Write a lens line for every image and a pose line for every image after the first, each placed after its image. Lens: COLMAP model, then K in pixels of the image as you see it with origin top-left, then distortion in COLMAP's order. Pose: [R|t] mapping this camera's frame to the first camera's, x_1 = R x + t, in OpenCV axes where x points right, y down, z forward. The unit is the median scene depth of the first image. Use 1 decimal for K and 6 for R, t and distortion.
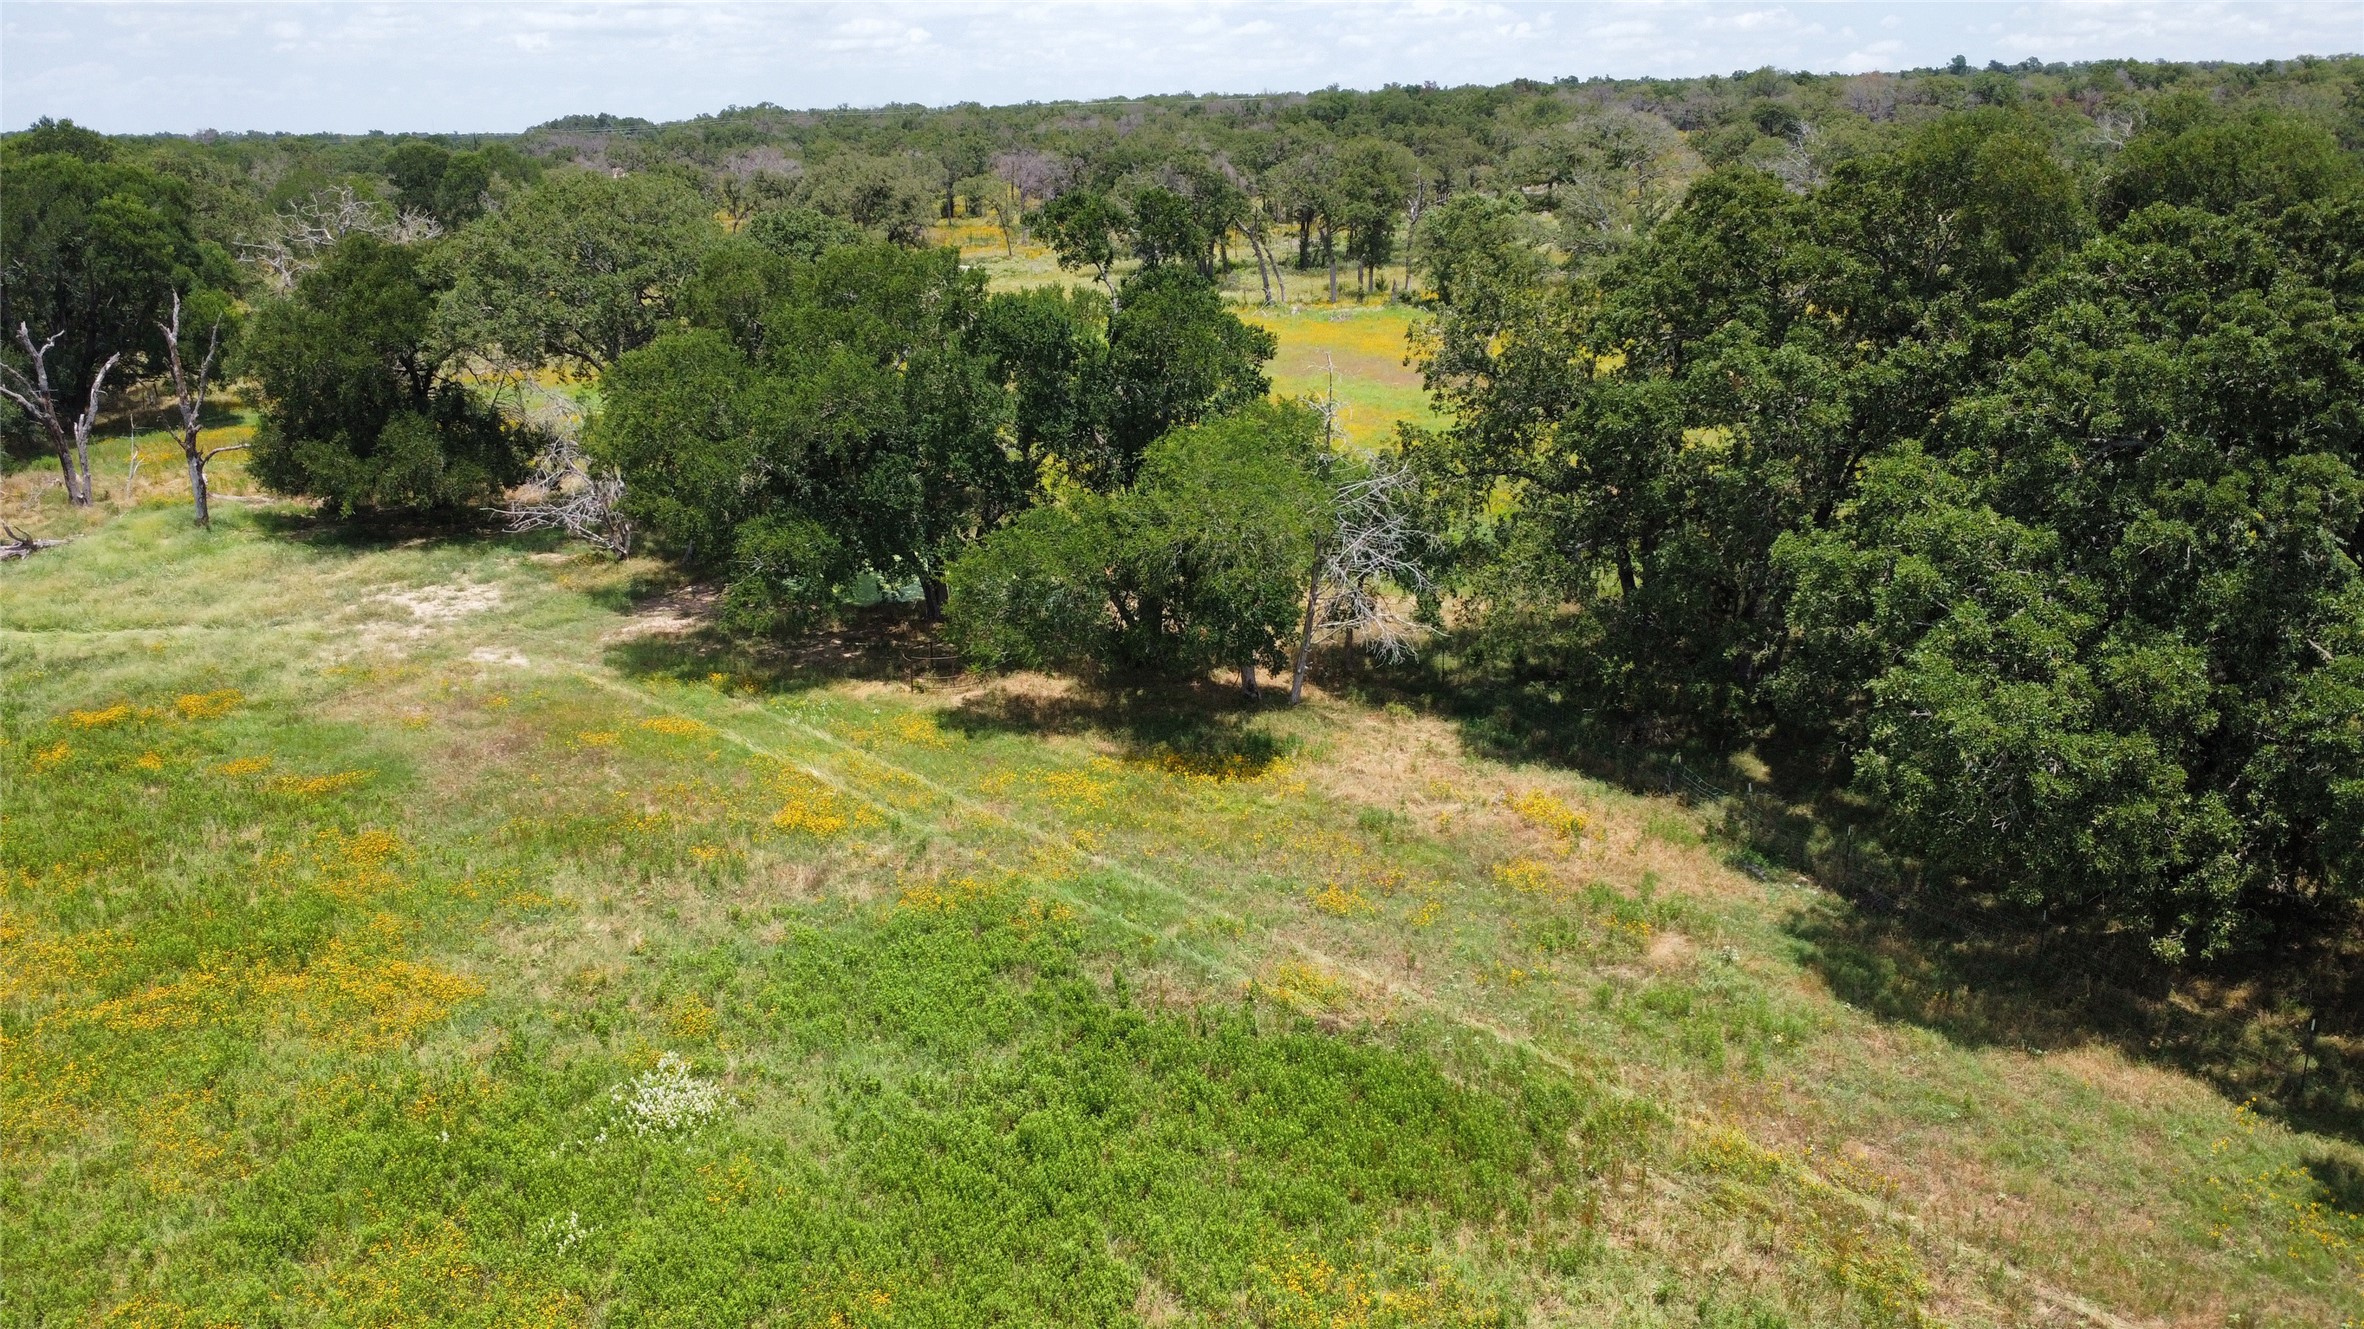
lens RADIAL K [[1720.4, 0, 1180.3], [0, 1720.4, 669.2], [0, 0, 1]] dist [-0.042782, 0.001323]
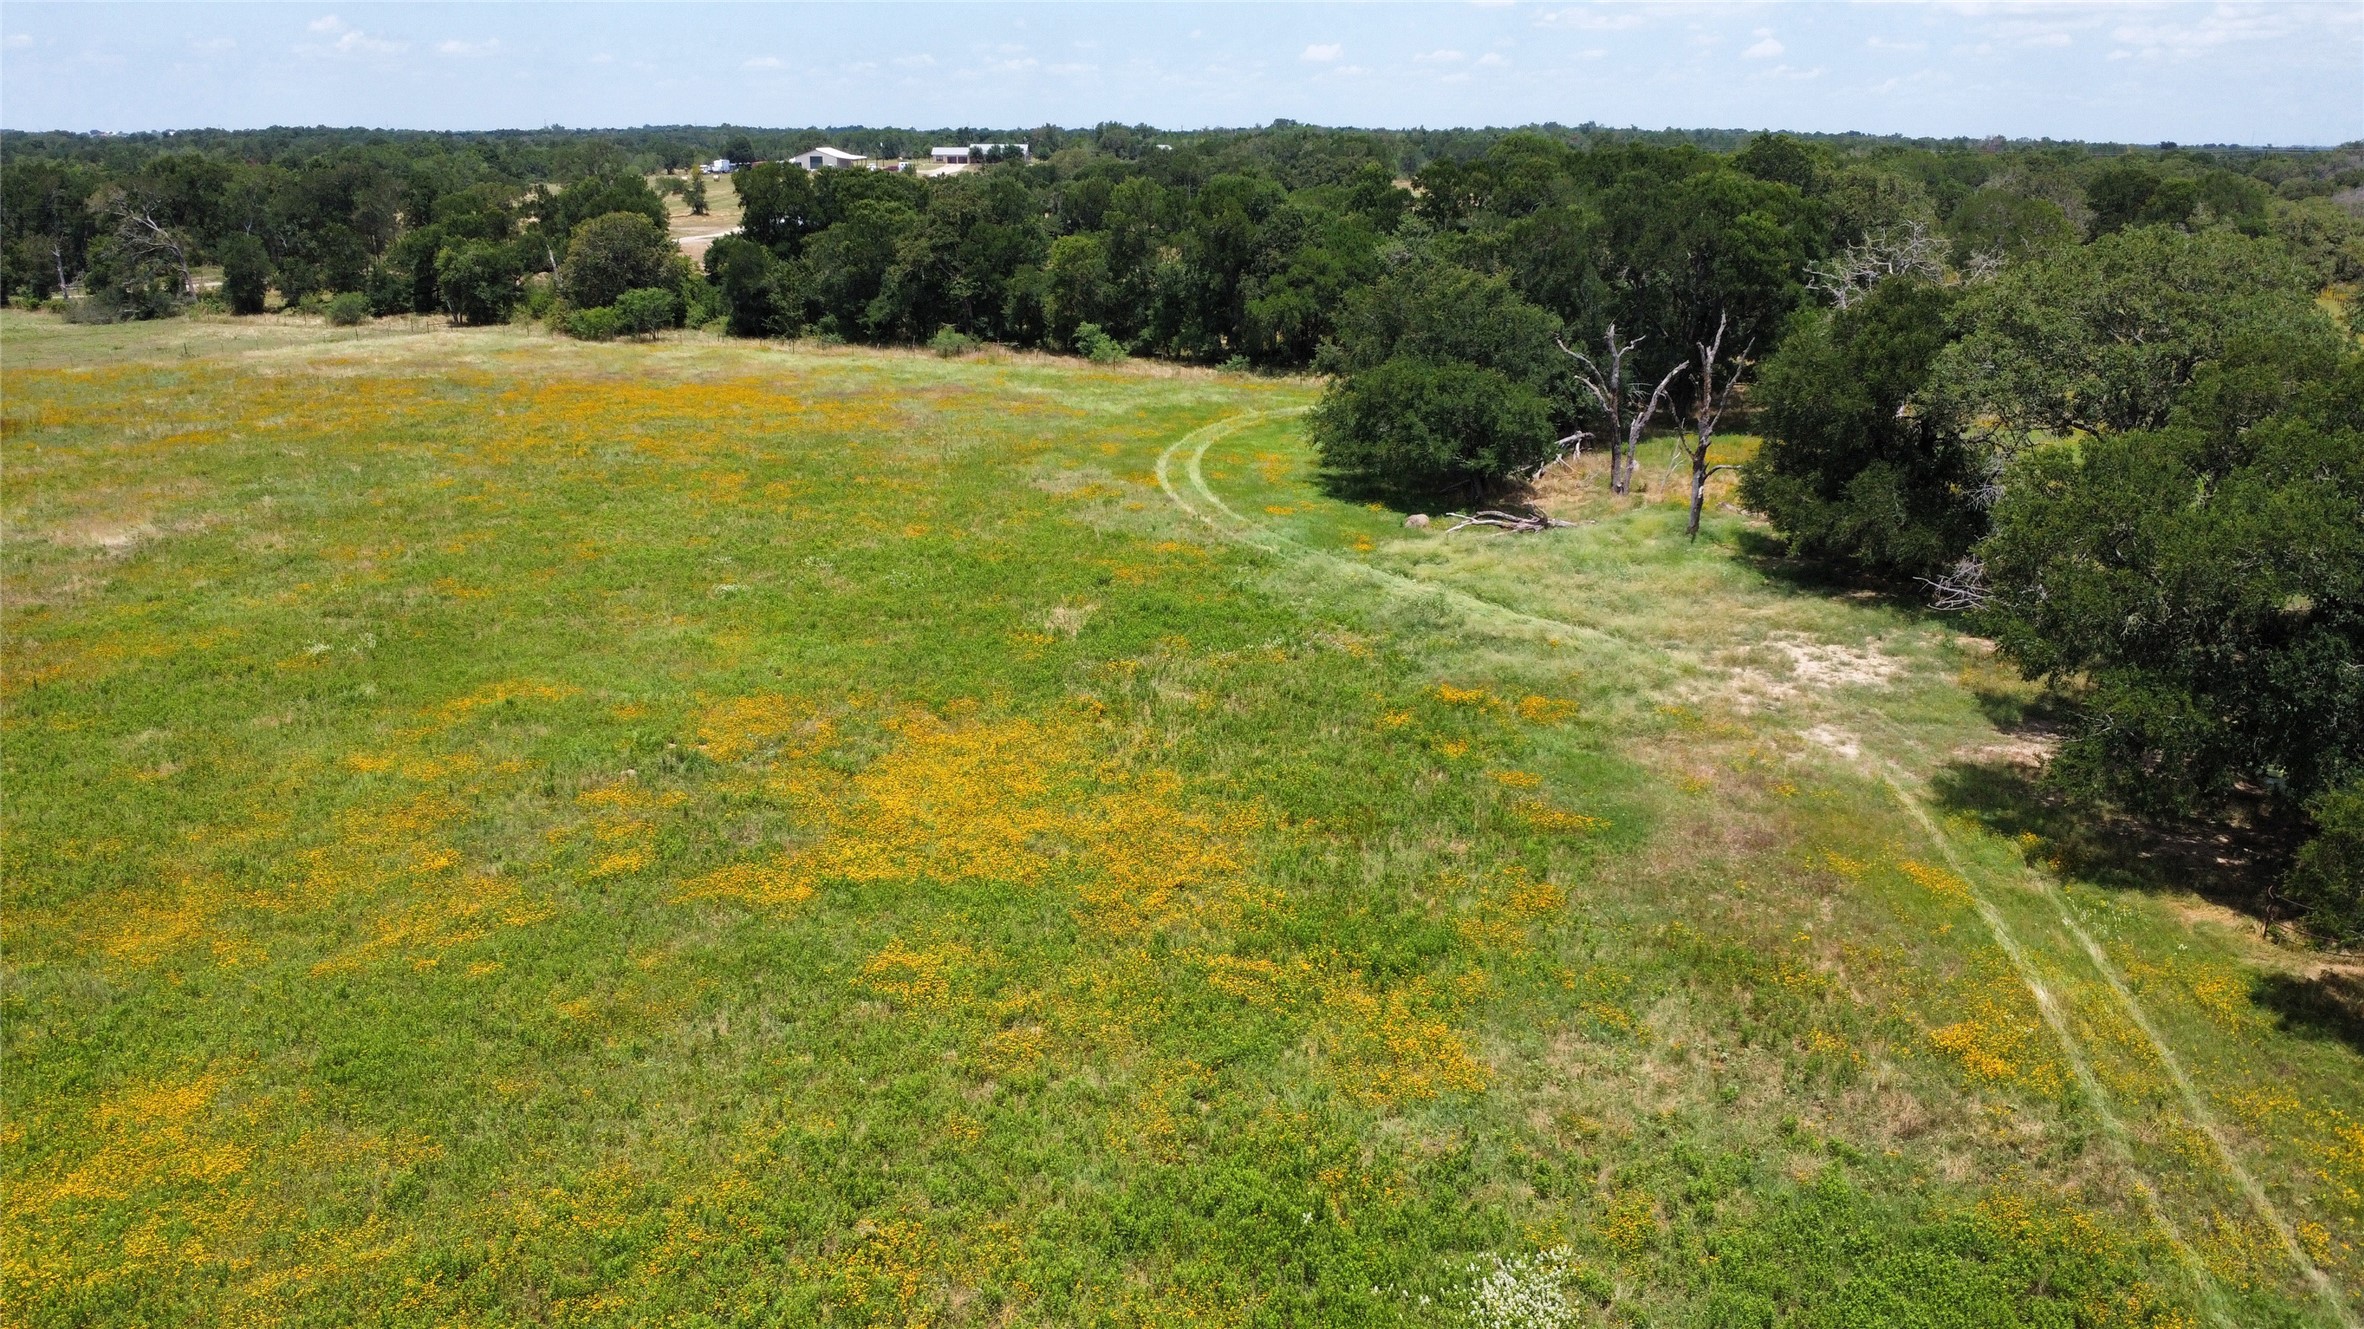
lens RADIAL K [[1720.4, 0, 1180.8], [0, 1720.4, 656.4], [0, 0, 1]] dist [-0.042782, 0.001323]
pose [[0.577687, 0.240745, -0.779948, 0.110854], [-0.247018, 0.962274, 0.114063, -0.067323], [0.777984, 0.126769, 0.615362, 0.131672]]
